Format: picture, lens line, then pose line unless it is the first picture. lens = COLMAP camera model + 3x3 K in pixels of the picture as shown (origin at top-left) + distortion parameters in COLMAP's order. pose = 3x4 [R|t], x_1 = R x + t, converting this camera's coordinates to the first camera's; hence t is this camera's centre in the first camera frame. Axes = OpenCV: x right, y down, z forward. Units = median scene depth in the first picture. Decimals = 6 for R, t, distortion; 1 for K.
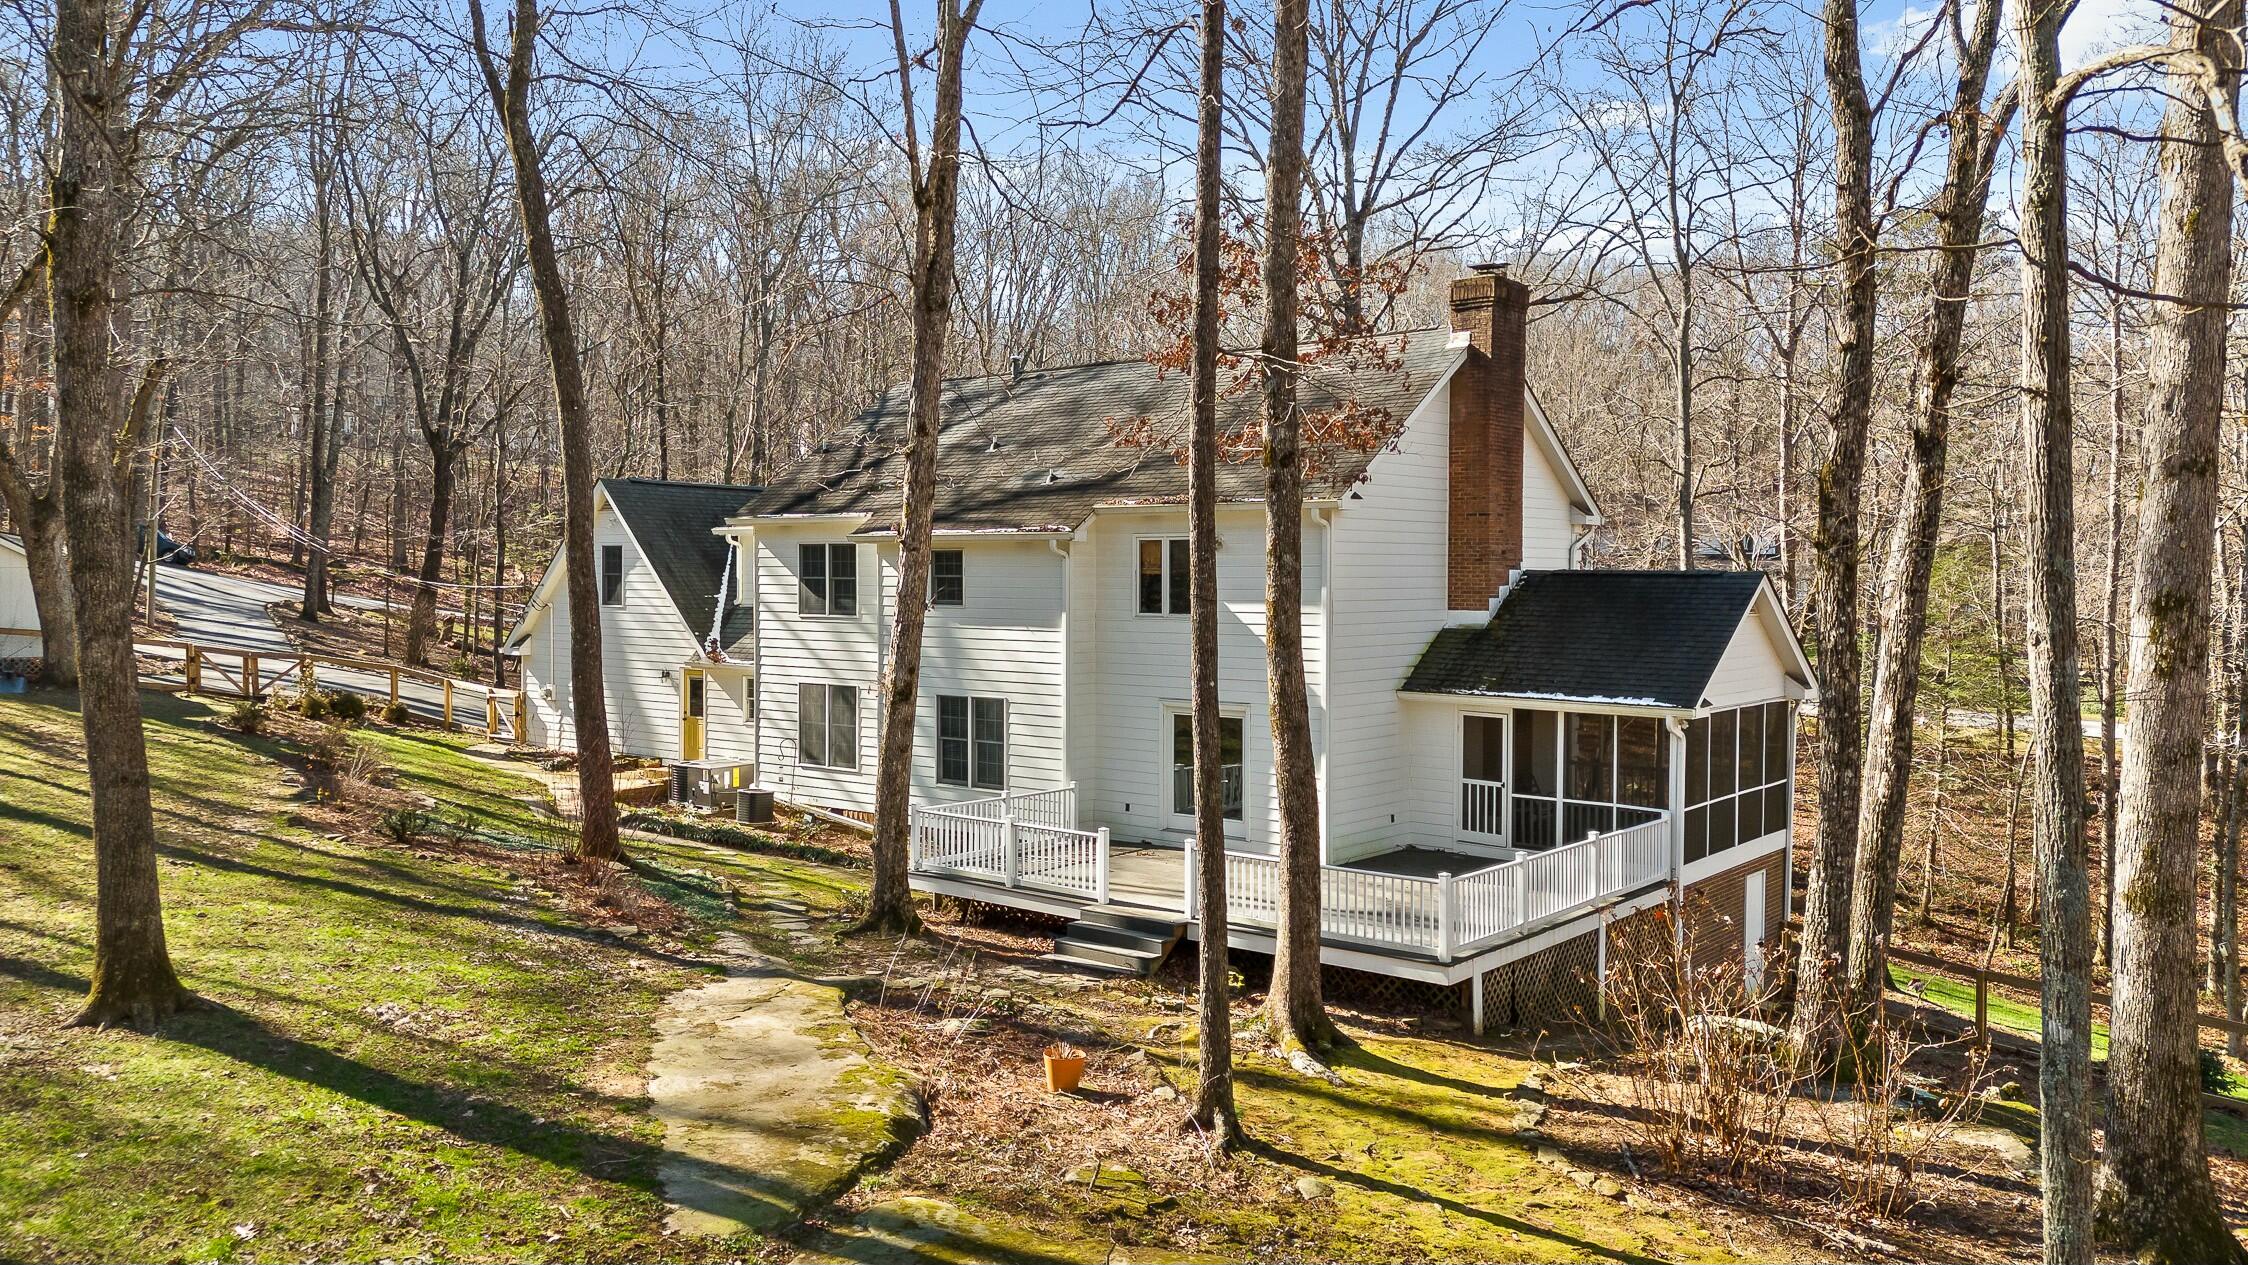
lens RADIAL K [[1593.1, 0, 1138.7], [0, 1593.1, 632.5], [0, 0, 1]] dist [0.036704, -0.020551]
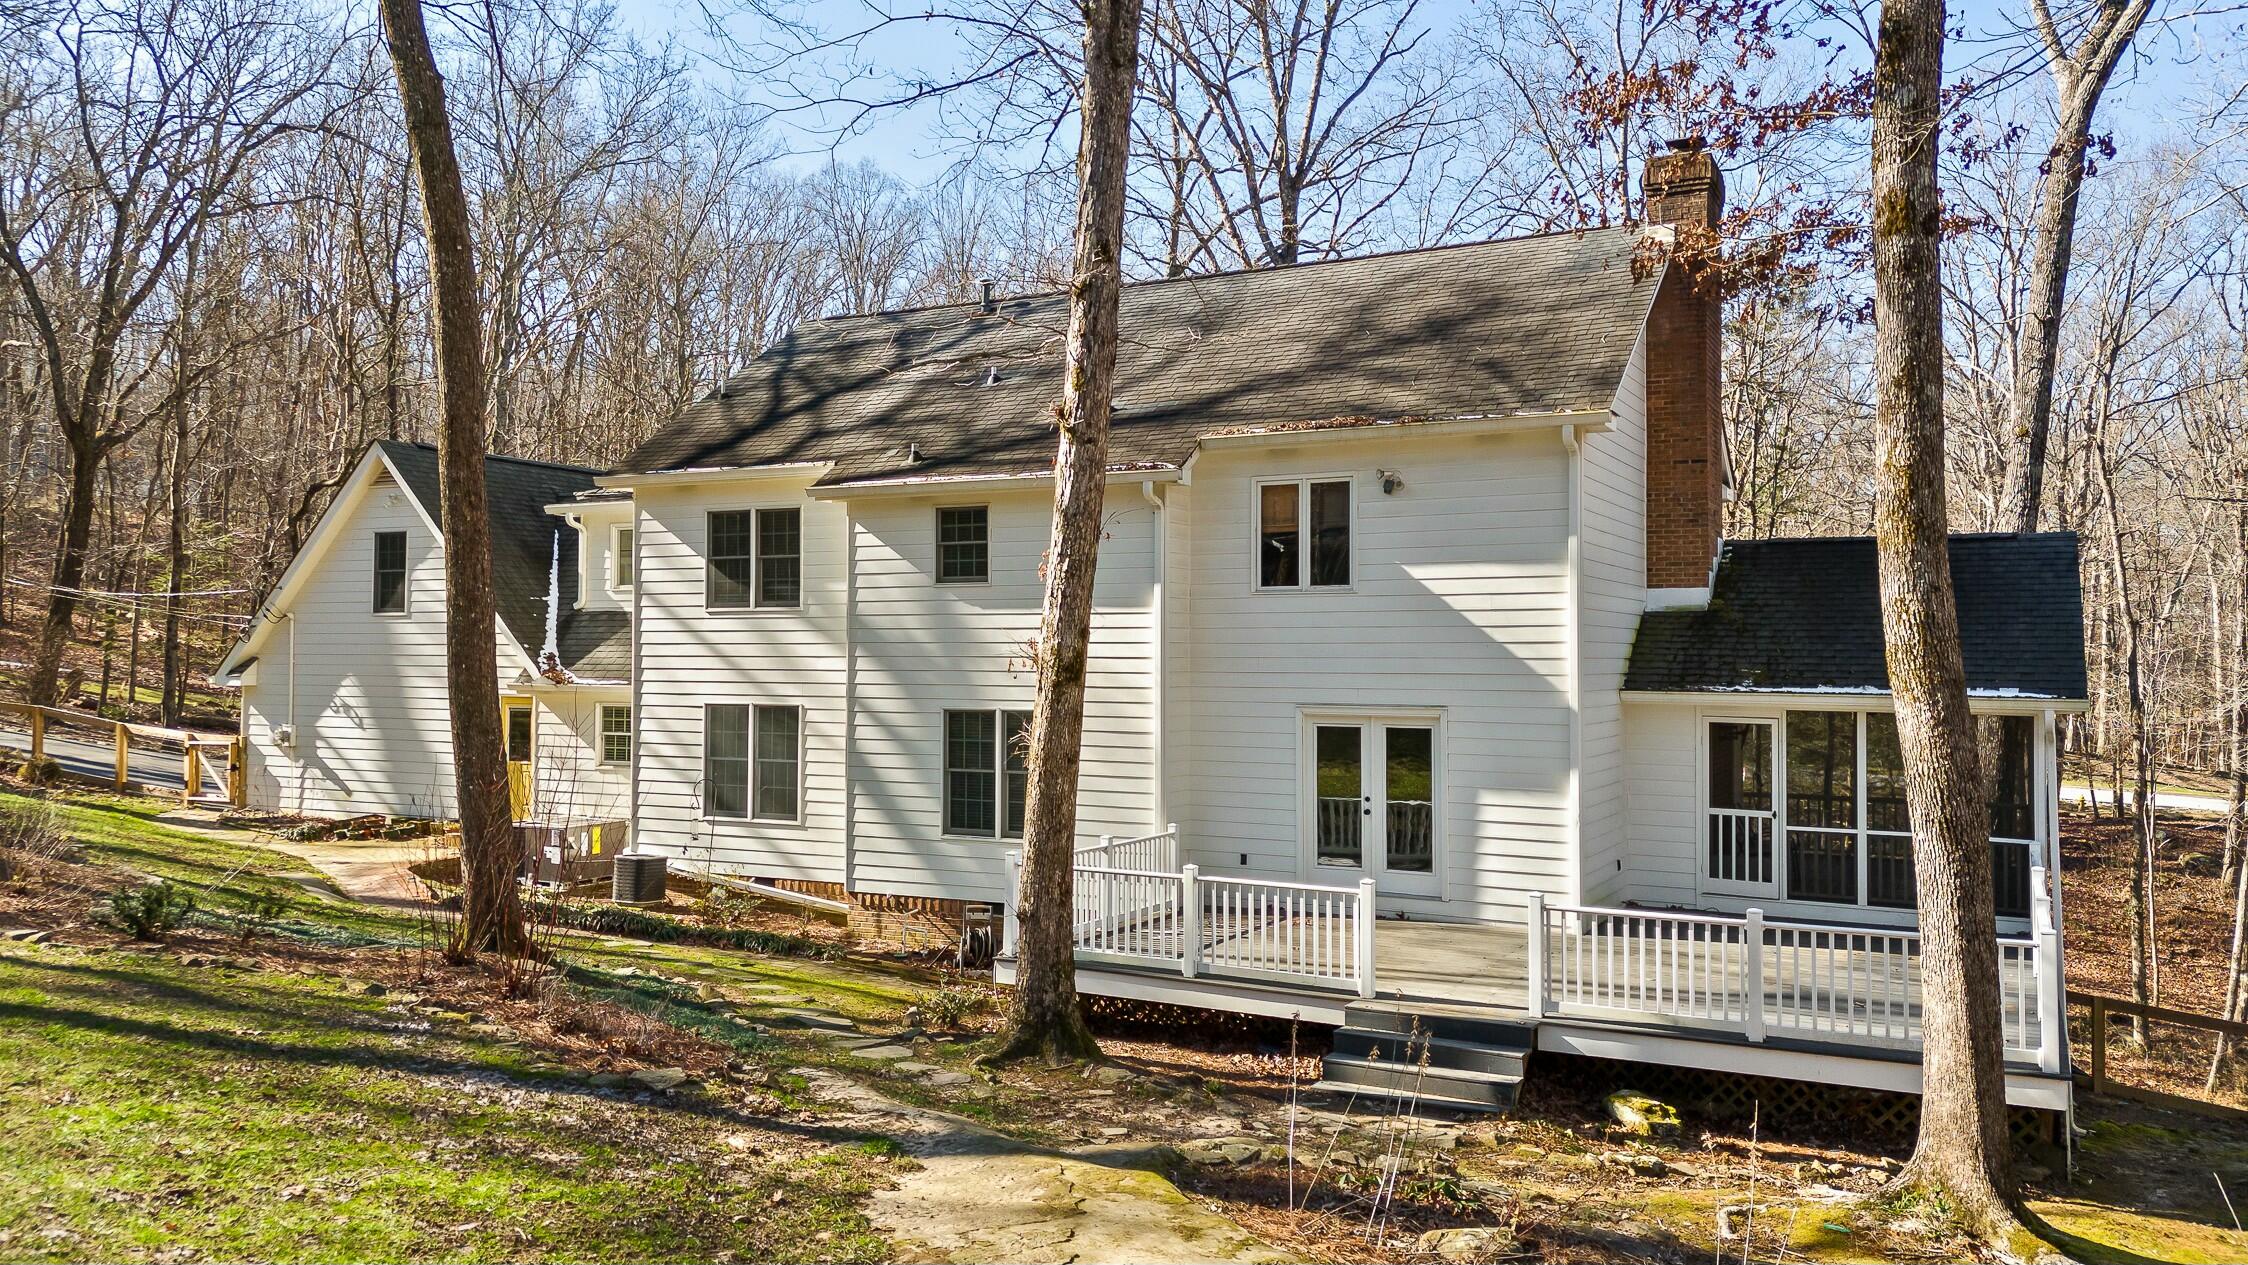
lens RADIAL K [[1593.1, 0, 1110.1], [0, 1593.1, 633.6], [0, 0, 1]] dist [0.036704, -0.020551]
pose [[0.982008, 0.004006, 0.188795, -0.173187], [0.005973, 0.998616, -0.052255, 0.039386], [-0.188743, 0.052443, 0.980625, 0.264051]]
